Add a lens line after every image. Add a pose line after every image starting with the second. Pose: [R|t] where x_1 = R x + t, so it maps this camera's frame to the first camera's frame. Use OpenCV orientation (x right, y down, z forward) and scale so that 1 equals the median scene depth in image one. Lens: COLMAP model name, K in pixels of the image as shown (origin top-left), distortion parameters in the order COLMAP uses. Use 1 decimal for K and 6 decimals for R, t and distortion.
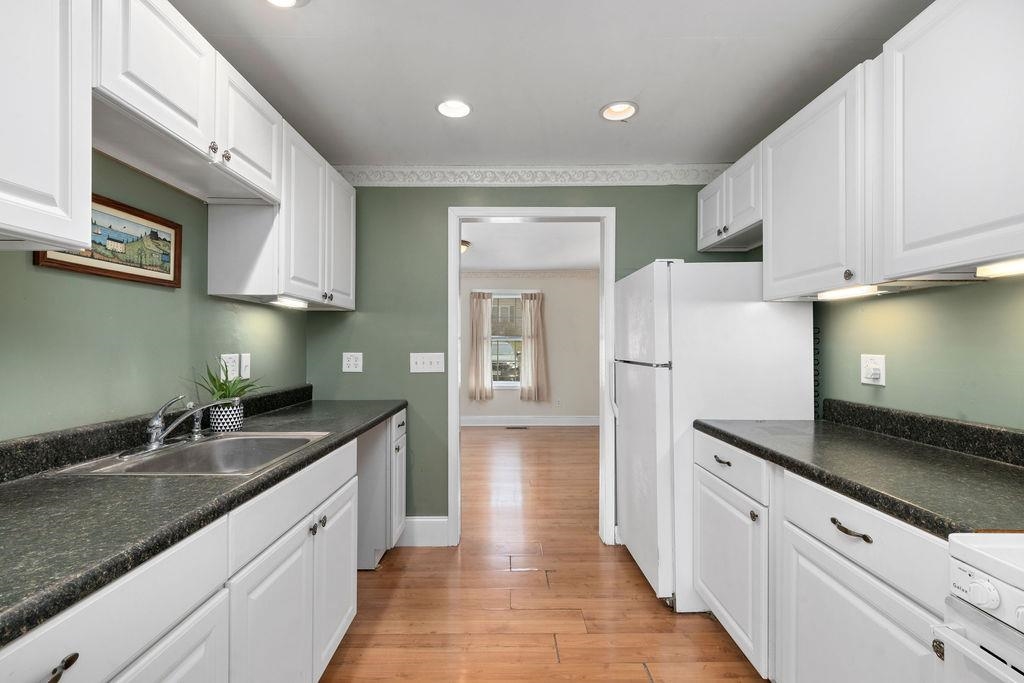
lens RADIAL K [[456.2, 0, 512.0], [0, 456.2, 341.5], [0, 0, 1]] dist [0.003431, 0.000158]
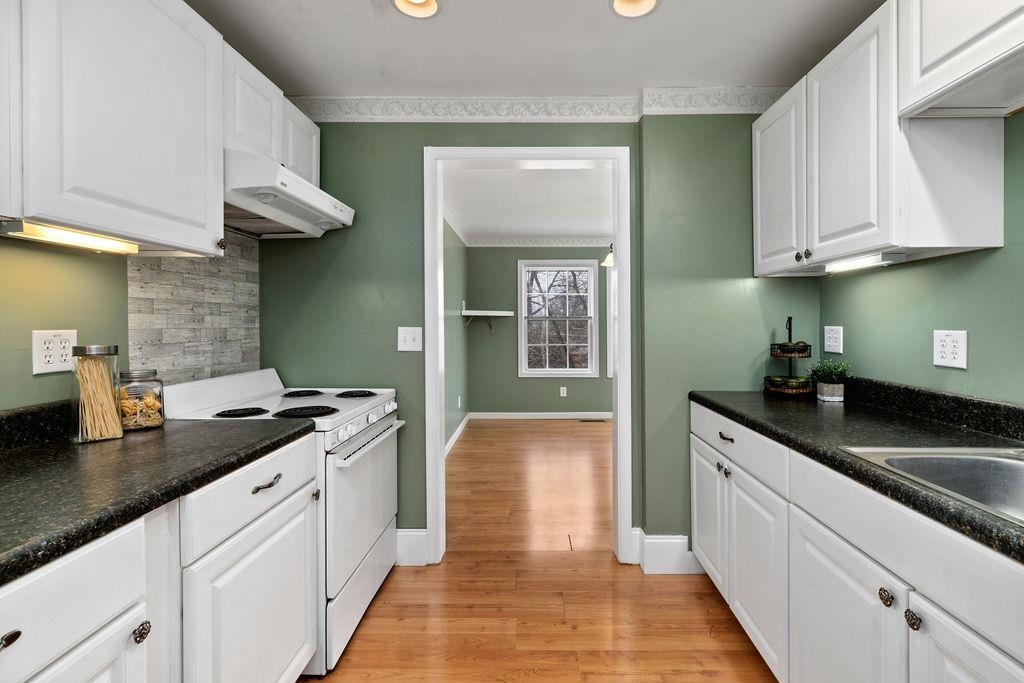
lens RADIAL K [[474.2, 0, 524.1], [0, 474.2, 320.0], [0, 0, 1]] dist [0.000336, -0.000371]
pose [[-0.999482, -0.003749, 0.031963, 0.058779], [-0.004121, 0.999924, -0.011577, 0.018979], [-0.031917, -0.011703, -0.999422, 1.518620]]
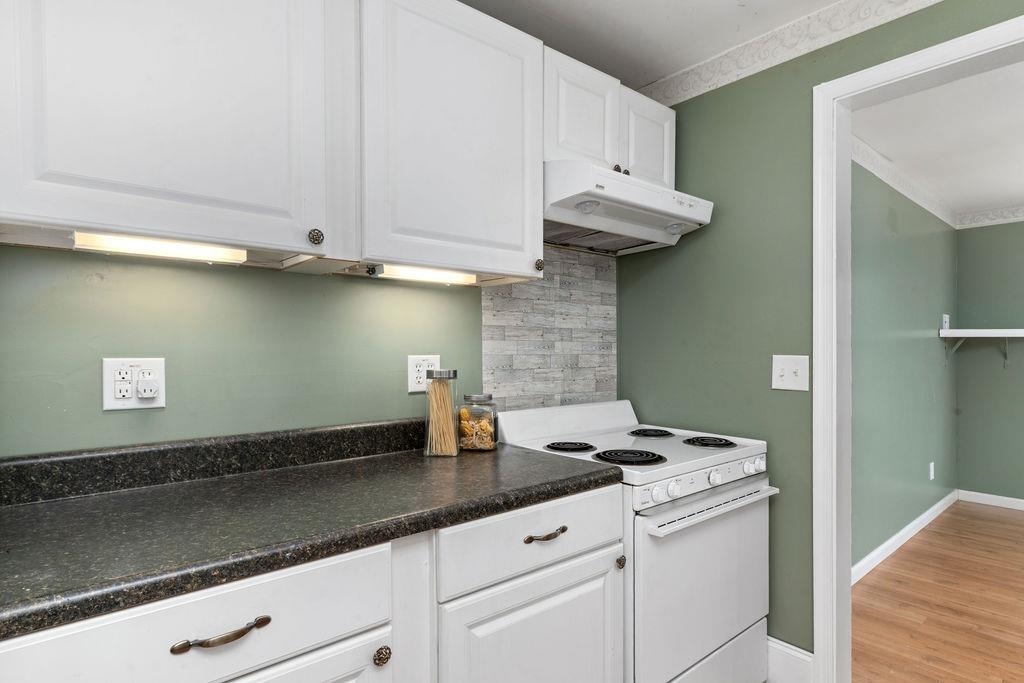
lens RADIAL K [[537.7, 0, 511.5], [0, 537.7, 352.6], [0, 0, 1]] dist [0.000647, -0.000350]
pose [[-0.629037, -0.009827, 0.777313, -0.062618], [-0.006603, 0.999952, 0.007298, 0.015468], [-0.777347, -0.000542, -0.629072, 1.257486]]
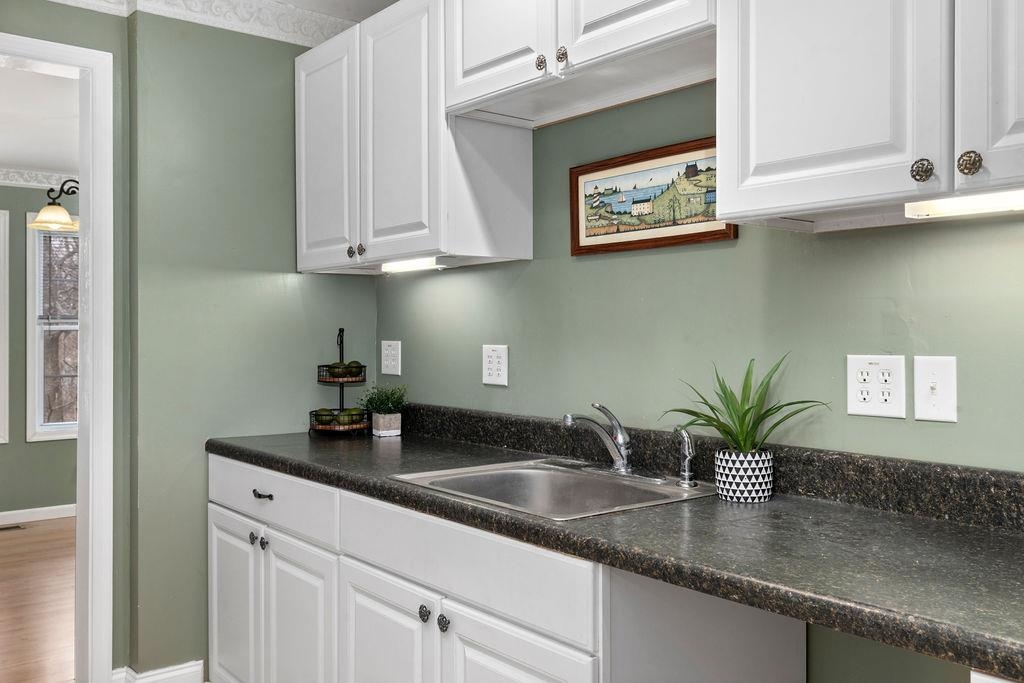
lens RADIAL K [[934.4, 0, 512.0], [0, 934.4, 341.5], [0, 0, 1]] dist [0.006893, 0.005244]
pose [[-0.792655, 0.000066, -0.609671, 0.261067], [-0.000313, 1.000000, 0.000516, 0.017750], [0.609670, 0.000600, -0.792655, 1.924009]]
